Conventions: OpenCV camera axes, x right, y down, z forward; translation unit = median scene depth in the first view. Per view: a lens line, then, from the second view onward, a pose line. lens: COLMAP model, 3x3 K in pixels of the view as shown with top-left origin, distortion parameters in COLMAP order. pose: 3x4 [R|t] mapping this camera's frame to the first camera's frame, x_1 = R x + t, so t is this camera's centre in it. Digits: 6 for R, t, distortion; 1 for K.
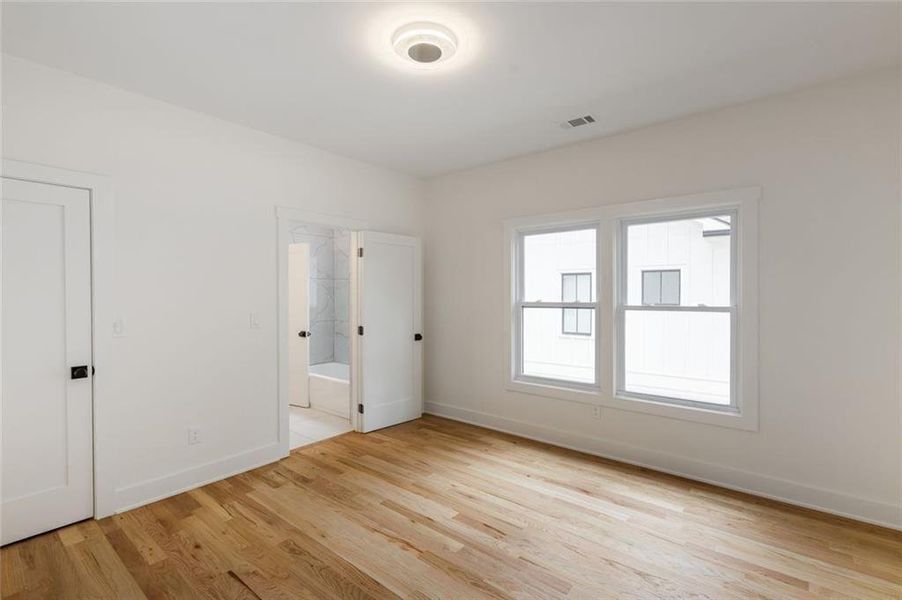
lens RADIAL K [[414.6, 0, 452.9], [0, 414.6, 297.1], [0, 0, 1]] dist [0.001676, -0.001013]
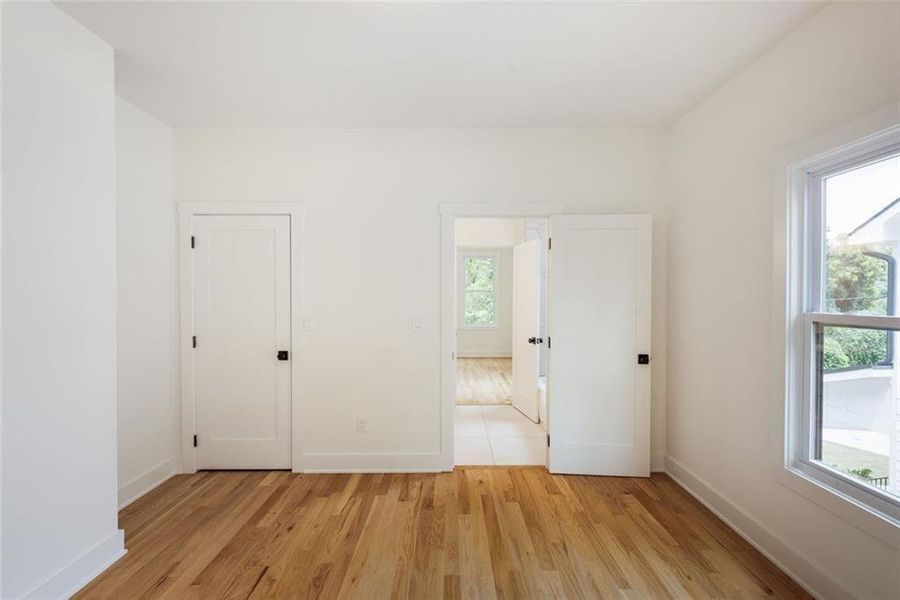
lens RADIAL K [[413.7, 0, 450.8], [0, 413.7, 300.8], [0, 0, 1]] dist [0.001676, -0.001013]
pose [[0.634395, 0.011693, -0.772920, 0.327817], [-0.007612, 0.999932, 0.008879, -0.005356], [0.772971, 0.000250, 0.634441, 0.432379]]
